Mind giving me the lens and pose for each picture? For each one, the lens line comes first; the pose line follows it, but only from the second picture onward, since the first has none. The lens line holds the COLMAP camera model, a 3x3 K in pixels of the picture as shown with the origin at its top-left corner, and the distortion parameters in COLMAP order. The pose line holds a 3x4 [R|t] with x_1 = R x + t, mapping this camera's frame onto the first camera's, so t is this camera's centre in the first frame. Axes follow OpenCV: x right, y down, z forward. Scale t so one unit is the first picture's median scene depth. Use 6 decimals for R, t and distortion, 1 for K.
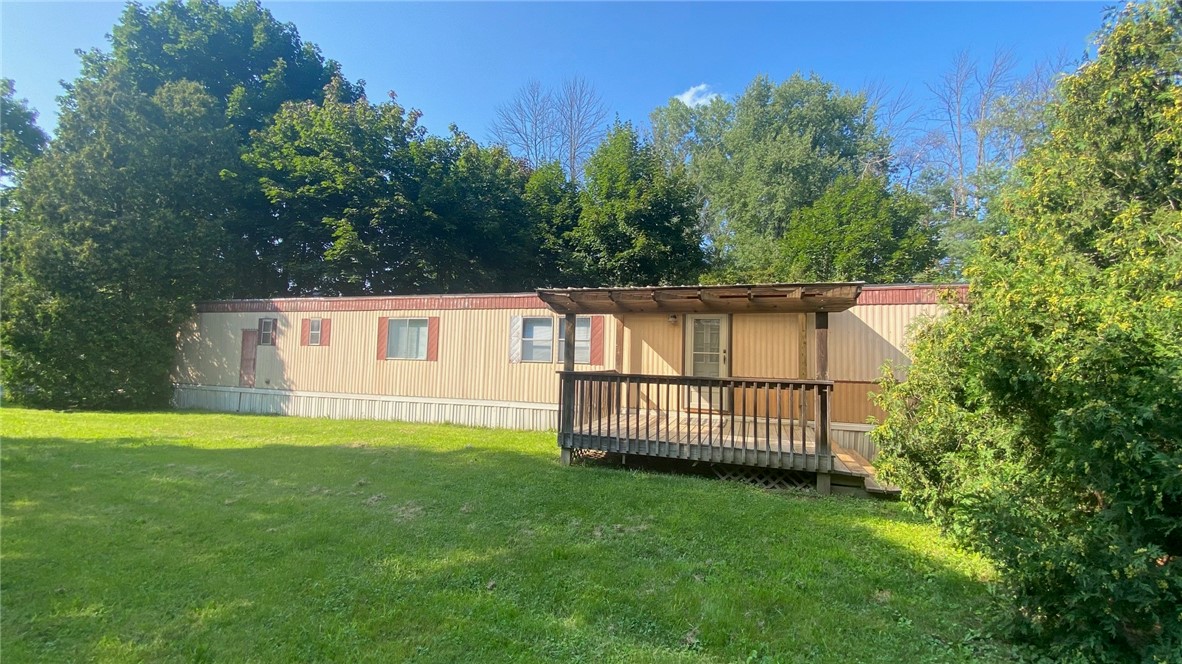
lens RADIAL K [[486.5, 0, 592.1], [0, 486.5, 326.6], [0, 0, 1]] dist [0.017681, -0.000710]
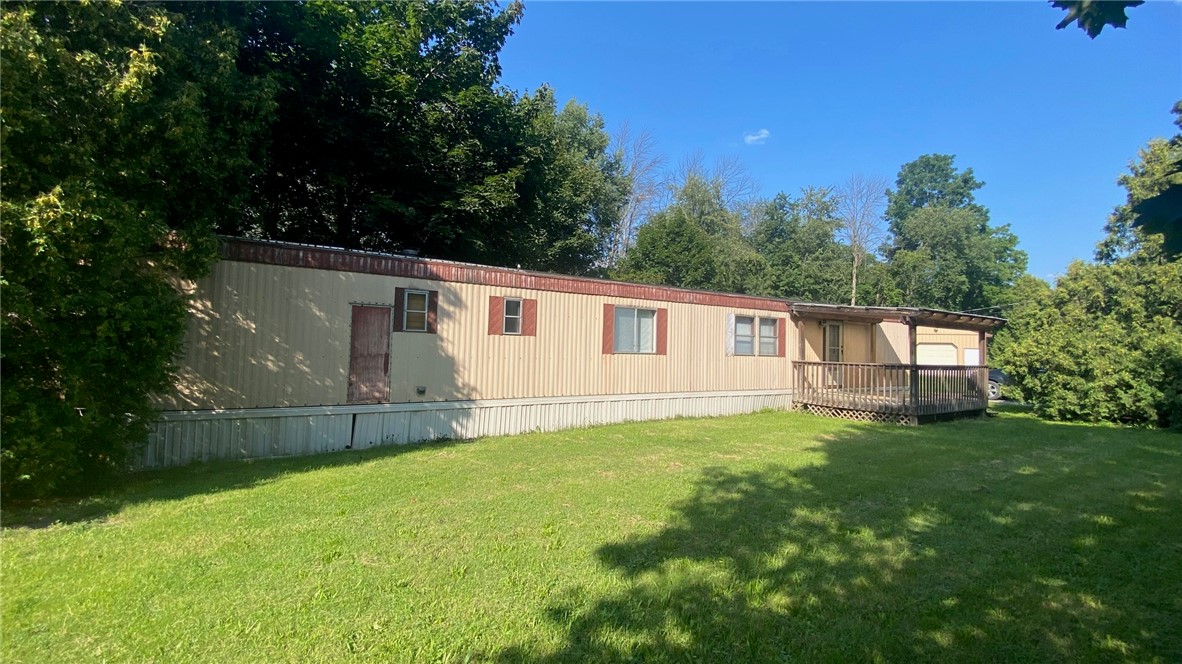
lens RADIAL K [[486.5, 0, 595.7], [0, 486.5, 337.0], [0, 0, 1]] dist [0.017681, -0.000710]
pose [[0.630846, 0.014955, 0.775764, -1.022938], [-0.050260, 0.998502, 0.021622, 0.019072], [-0.774278, -0.052630, 0.630653, 0.447485]]
